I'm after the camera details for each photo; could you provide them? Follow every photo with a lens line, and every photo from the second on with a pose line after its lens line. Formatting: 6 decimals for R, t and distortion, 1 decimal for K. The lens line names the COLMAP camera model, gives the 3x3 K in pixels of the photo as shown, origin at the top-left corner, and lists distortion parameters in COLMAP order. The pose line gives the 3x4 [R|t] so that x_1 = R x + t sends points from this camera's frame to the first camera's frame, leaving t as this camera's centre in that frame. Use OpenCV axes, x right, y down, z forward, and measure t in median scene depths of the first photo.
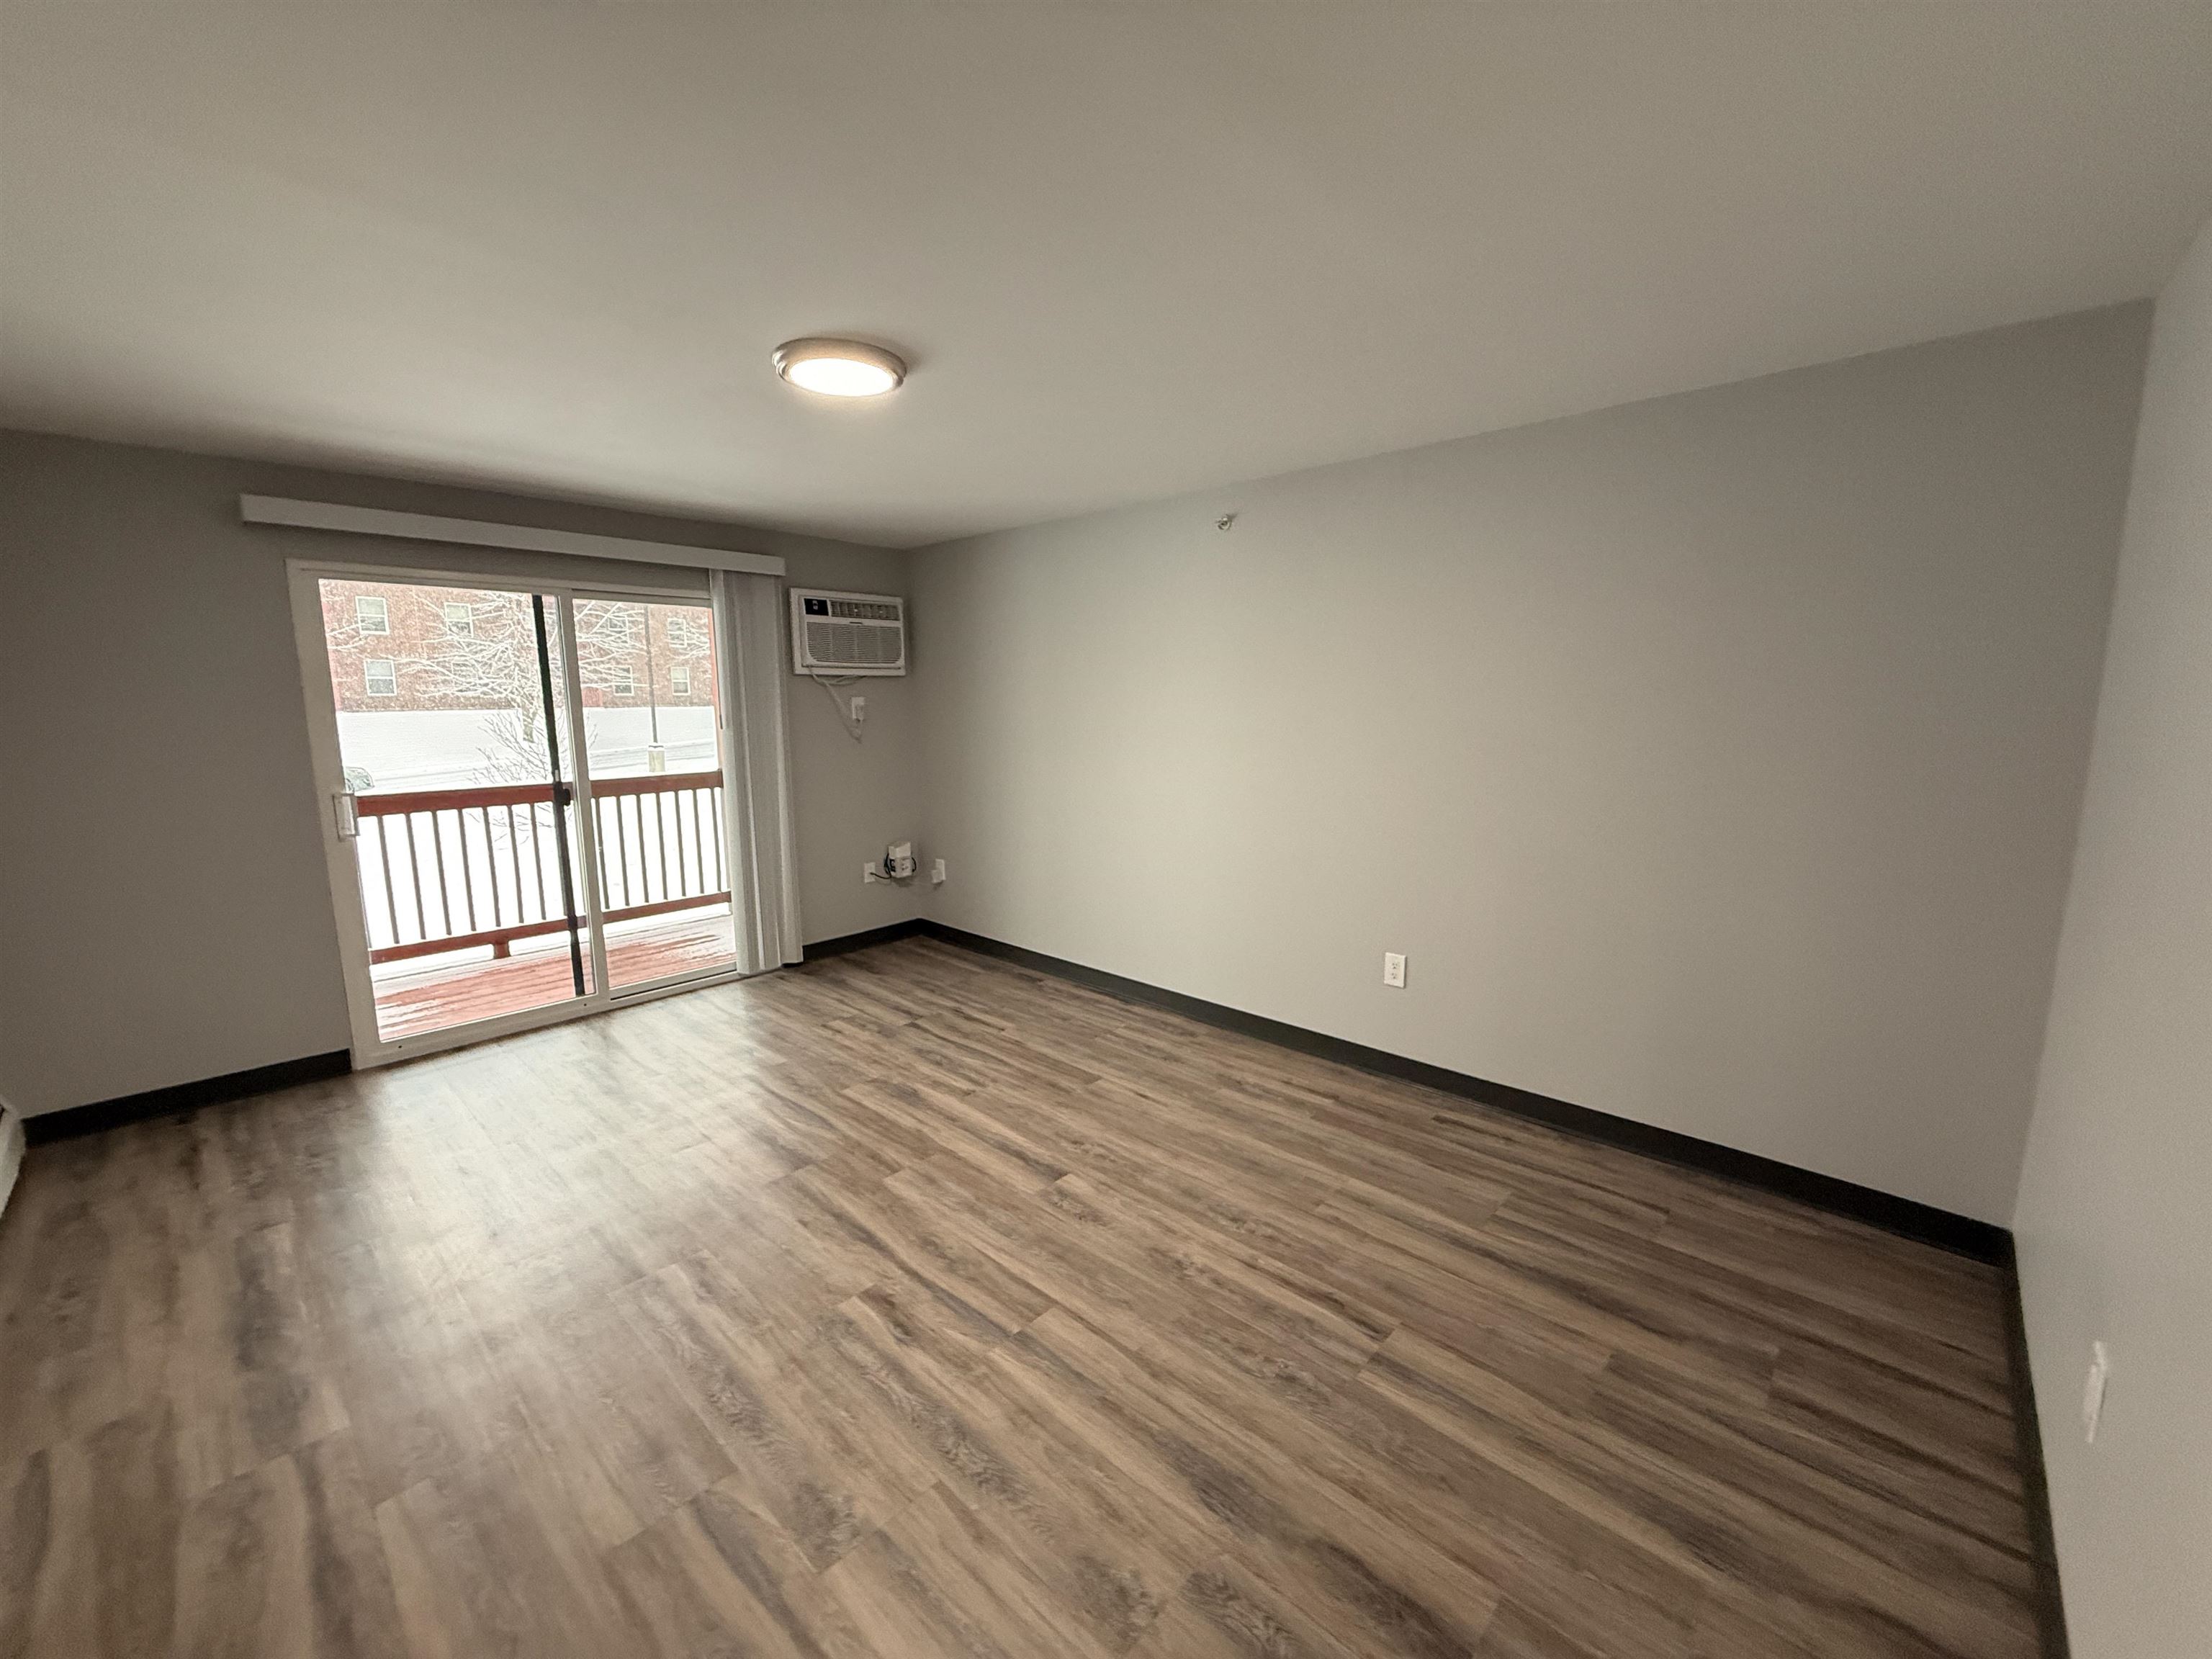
lens RADIAL K [[877.3, 0, 1101.7], [0, 877.3, 825.3], [0, 0, 1]] dist [0.000512, -0.000034]
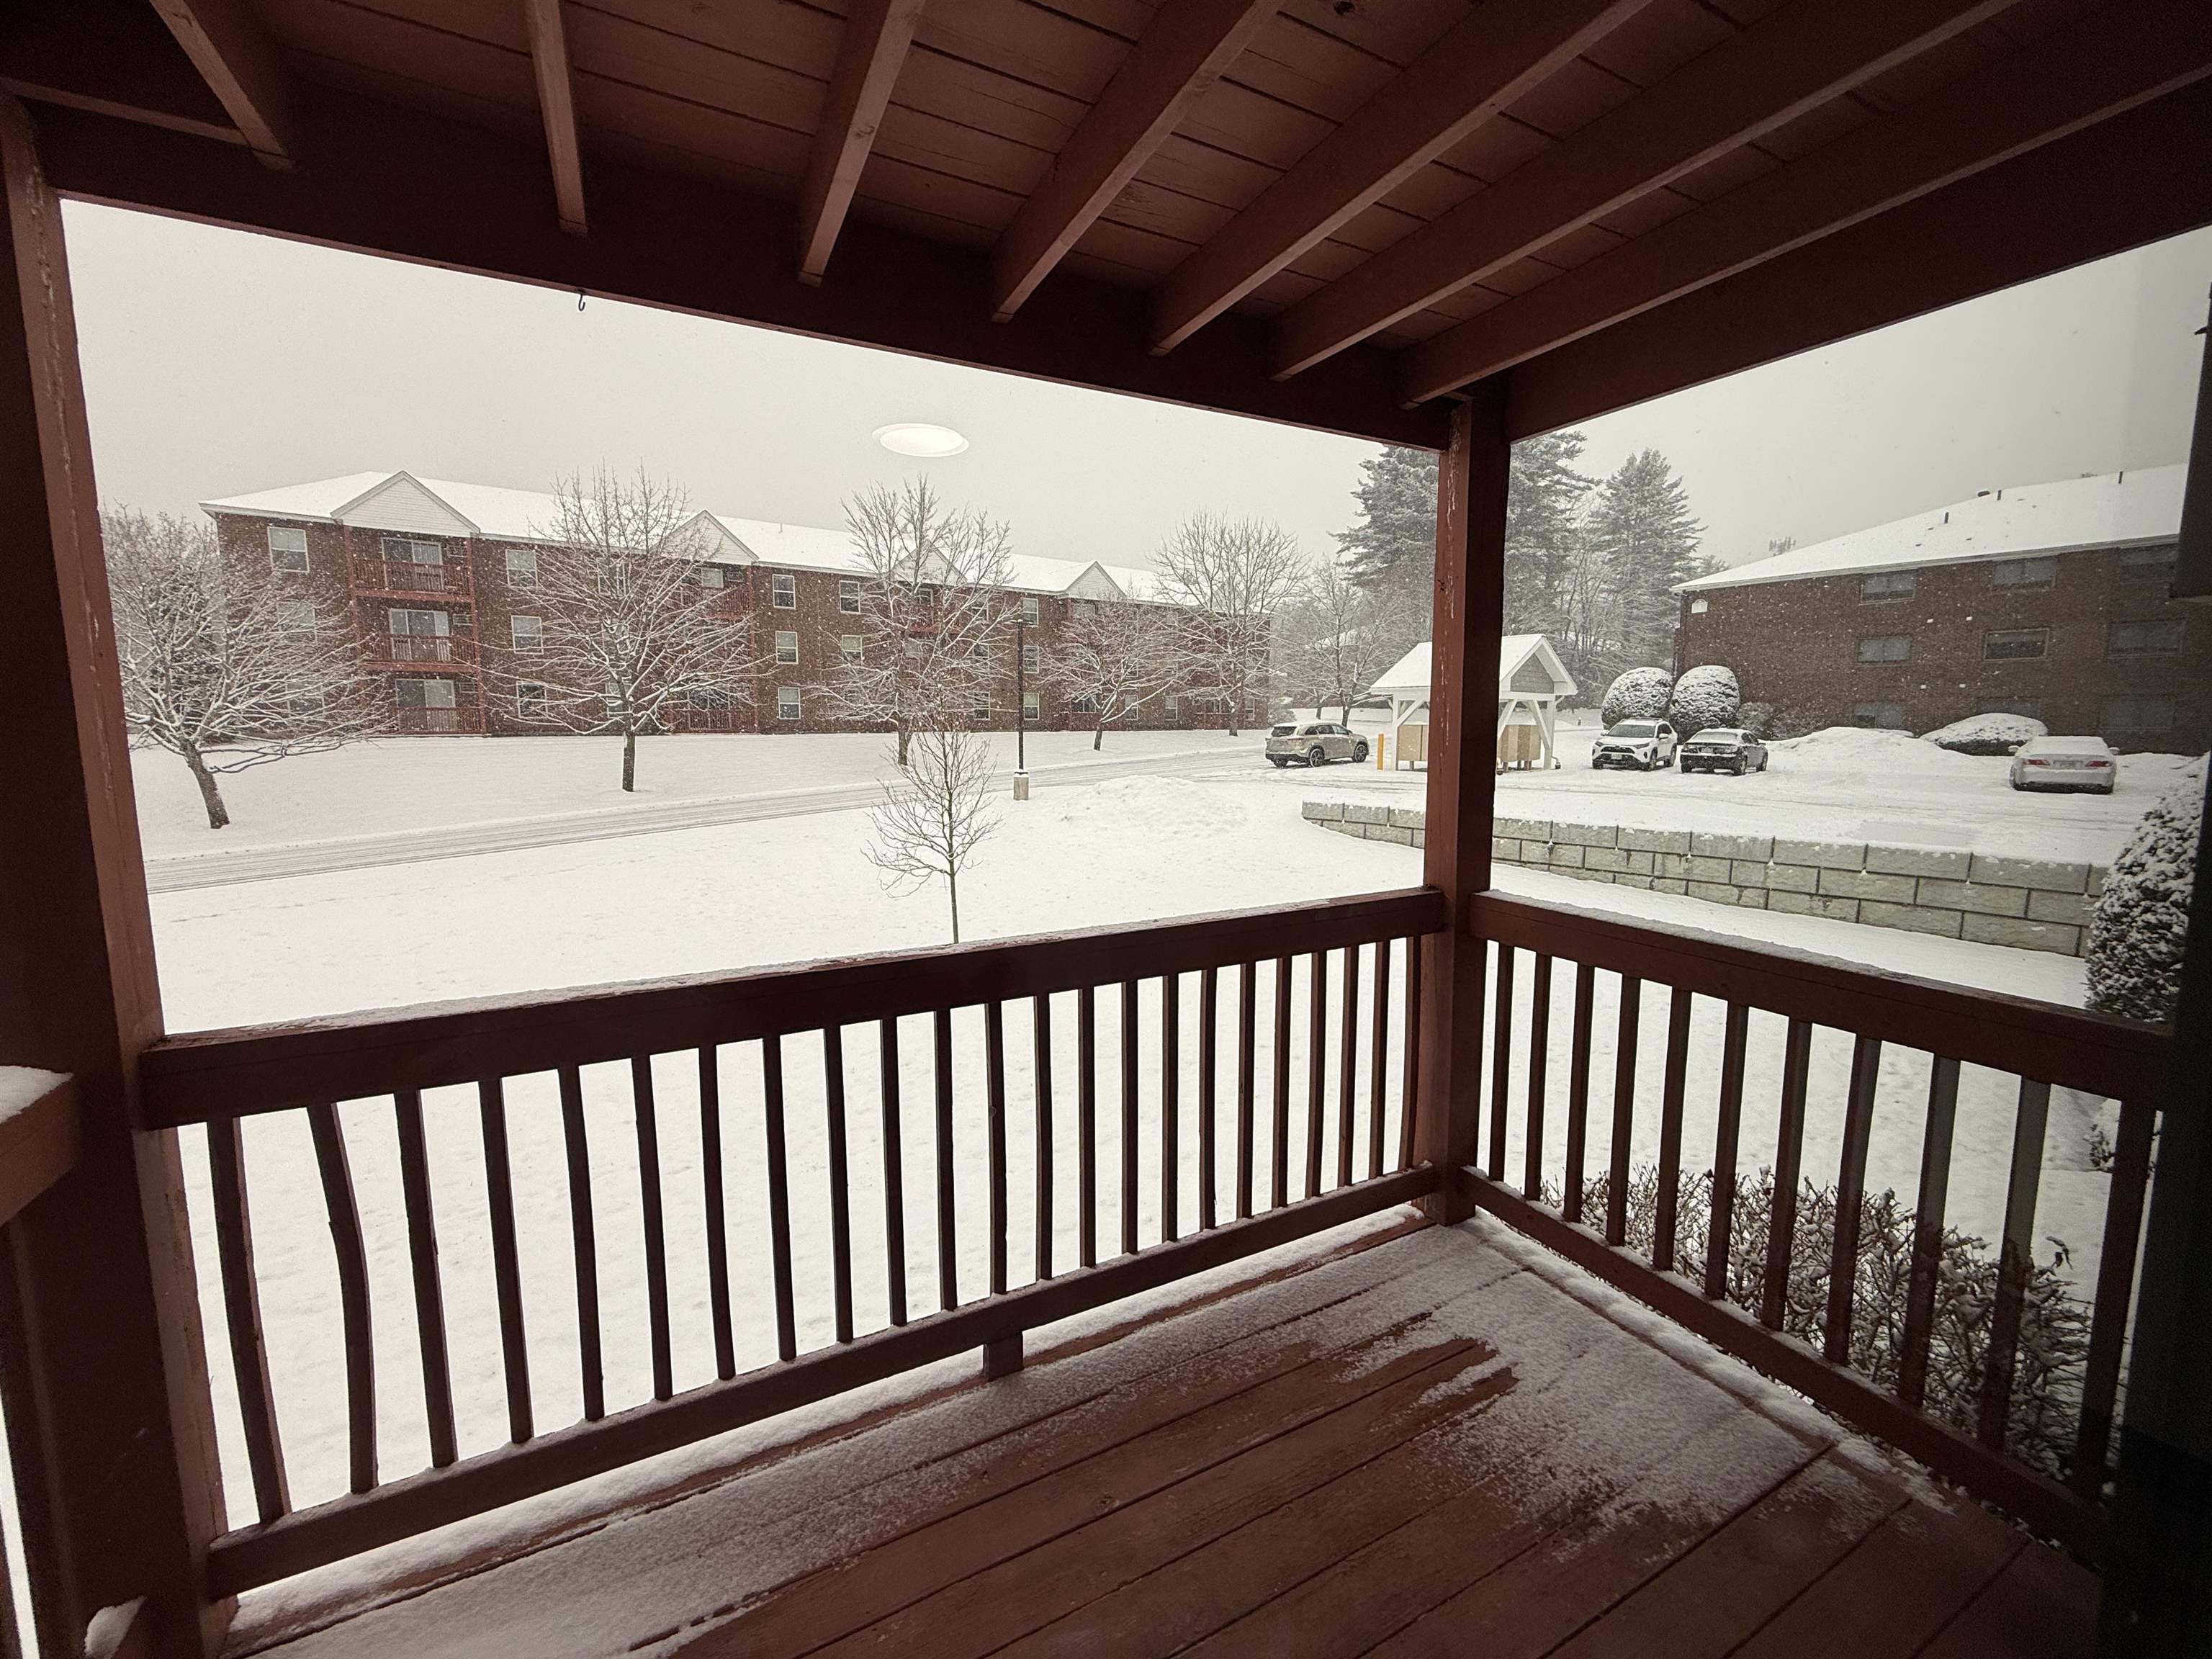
lens RADIAL K [[877.3, 0, 1101.7], [0, 877.3, 825.3], [0, 0, 1]] dist [0.000512, -0.000034]
pose [[0.942385, 0.043295, -0.331718, -0.497163], [-0.053330, 0.998352, -0.021203, -0.083013], [0.330253, 0.037672, 0.943140, 0.604456]]
